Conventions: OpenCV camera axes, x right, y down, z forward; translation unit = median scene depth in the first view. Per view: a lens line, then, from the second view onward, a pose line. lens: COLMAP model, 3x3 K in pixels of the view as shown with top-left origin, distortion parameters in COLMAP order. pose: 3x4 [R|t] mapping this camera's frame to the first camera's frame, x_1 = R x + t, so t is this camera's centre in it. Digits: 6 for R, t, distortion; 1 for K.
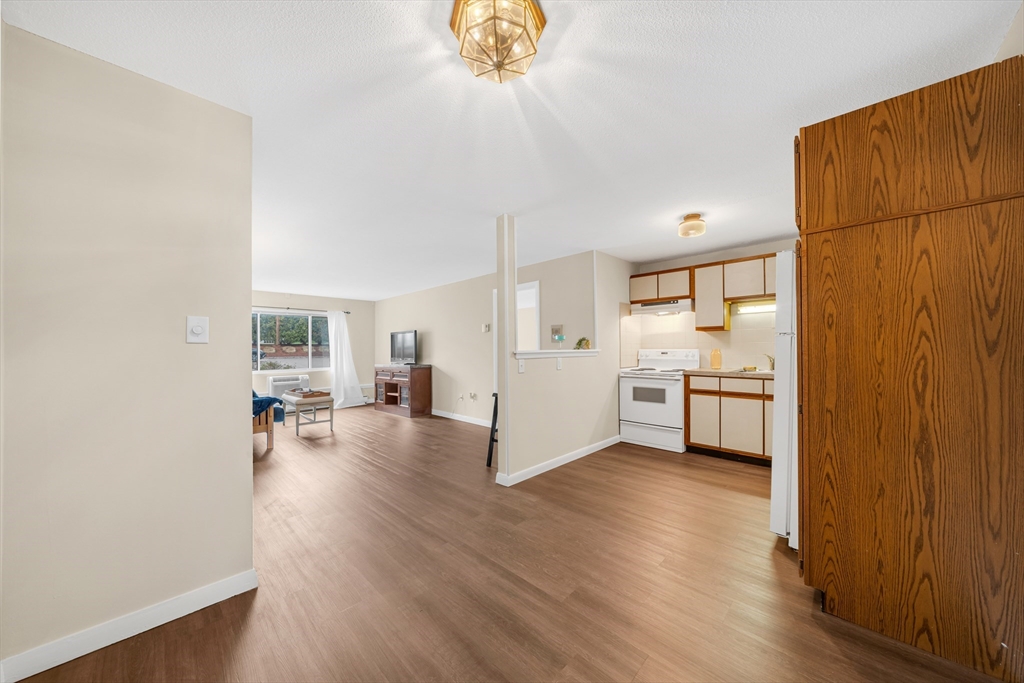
lens RADIAL K [[355.4, 0, 510.9], [0, 355.4, 375.7], [0, 0, 1]] dist [-0.013766, 0.000083]
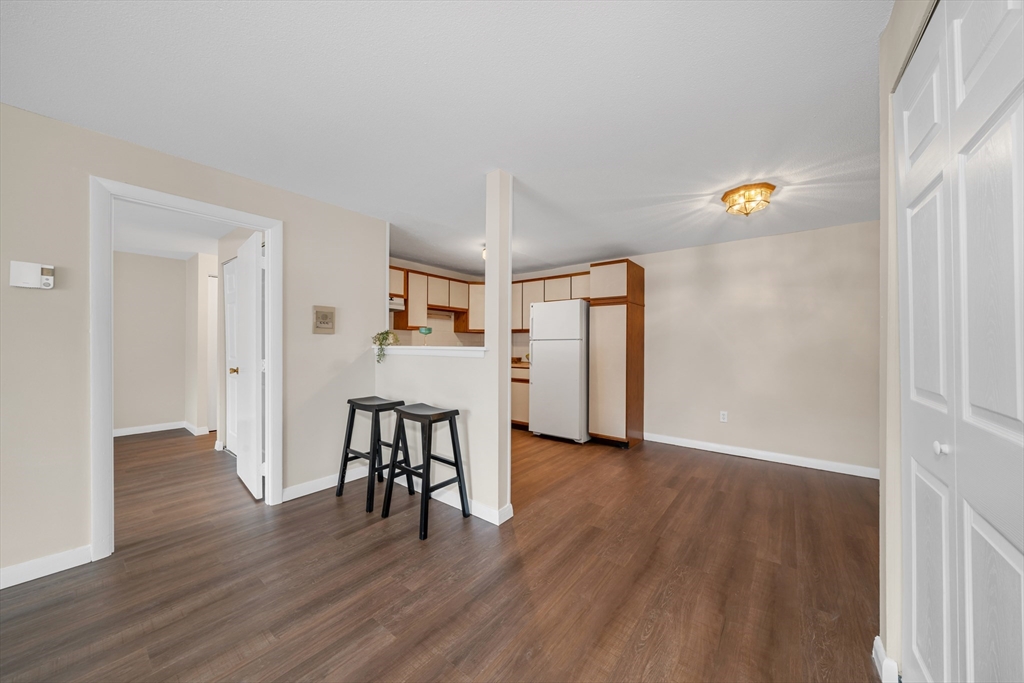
lens RADIAL K [[362.2, 0, 513.6], [0, 362.2, 343.9], [0, 0, 1]] dist [-0.010160, -0.000010]
pose [[-0.136079, 0.006715, 0.990675, -0.621203], [0.063990, 0.997949, 0.002026, -0.059686], [-0.988629, 0.063669, -0.136230, 0.819961]]
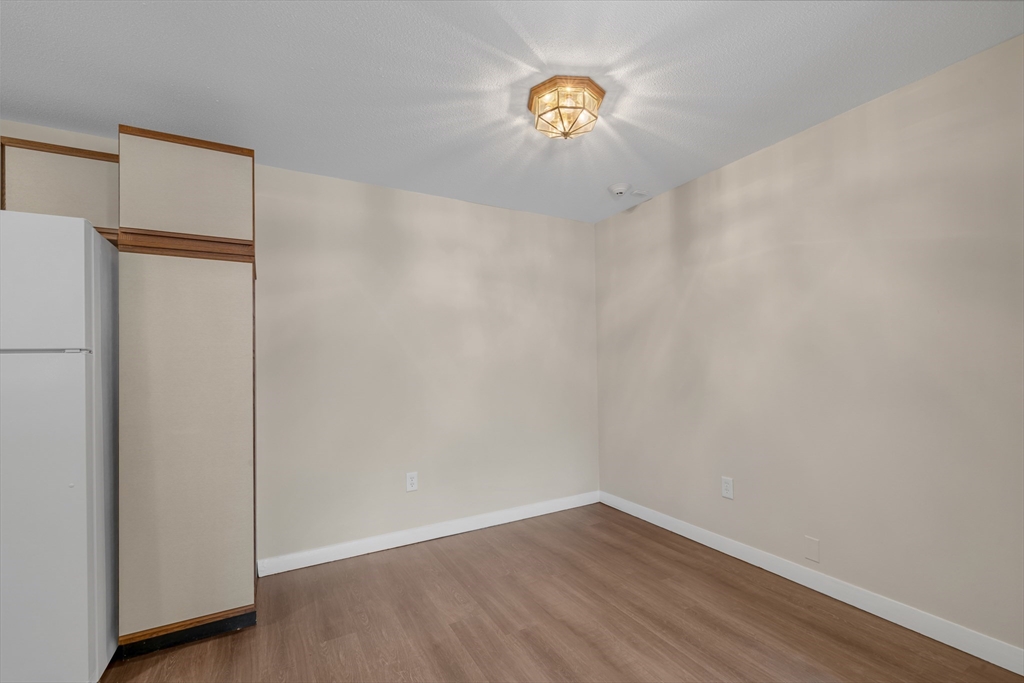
lens RADIAL K [[442.8, 0, 530.6], [0, 442.8, 355.4], [0, 0, 1]] dist [-0.010747, 0.010404]
pose [[-0.970197, 0.026167, 0.240901, -0.095654], [0.040271, 0.997739, 0.053809, -0.059511], [-0.238948, 0.061907, -0.969057, 0.773342]]
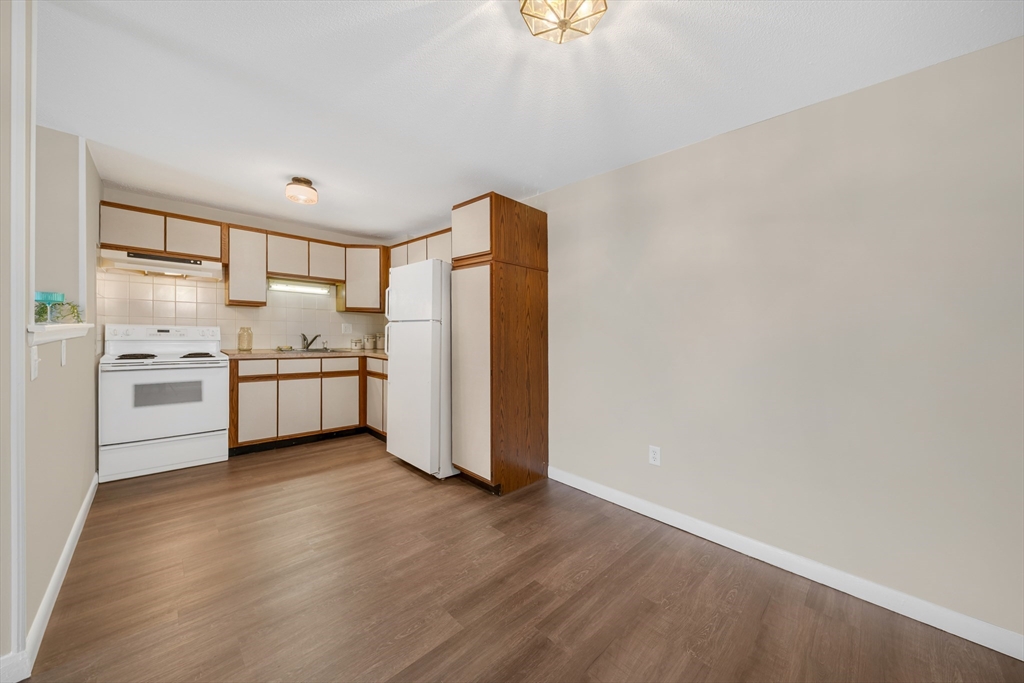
lens RADIAL K [[362.2, 0, 513.6], [0, 362.2, 343.9], [0, 0, 1]] dist [-0.010160, -0.000010]
pose [[-0.000827, -0.024747, 0.999693, -0.294628], [0.048176, 0.998532, 0.024758, -0.025364], [-0.998839, 0.048182, 0.000367, 0.351848]]
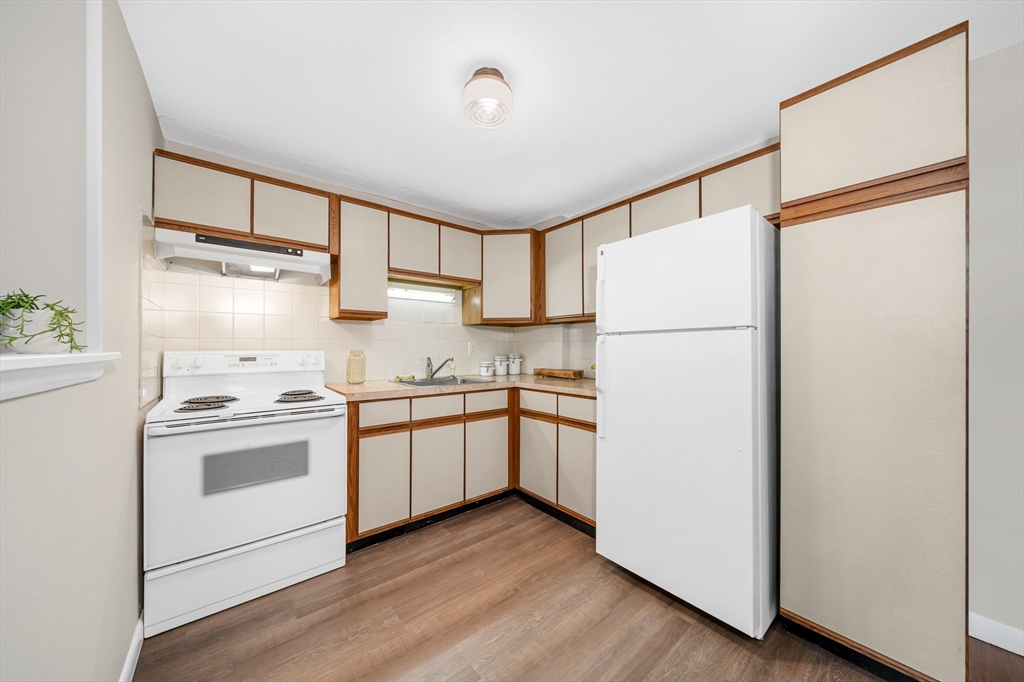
lens RADIAL K [[337.0, 0, 508.3], [0, 337.0, 350.0], [0, 0, 1]] dist [-0.009742, -0.000058]
pose [[0.098191, 0.001258, 0.995167, 0.040121], [0.073240, 0.997278, -0.008487, -0.051955], [-0.992469, 0.073719, 0.097831, 0.688561]]
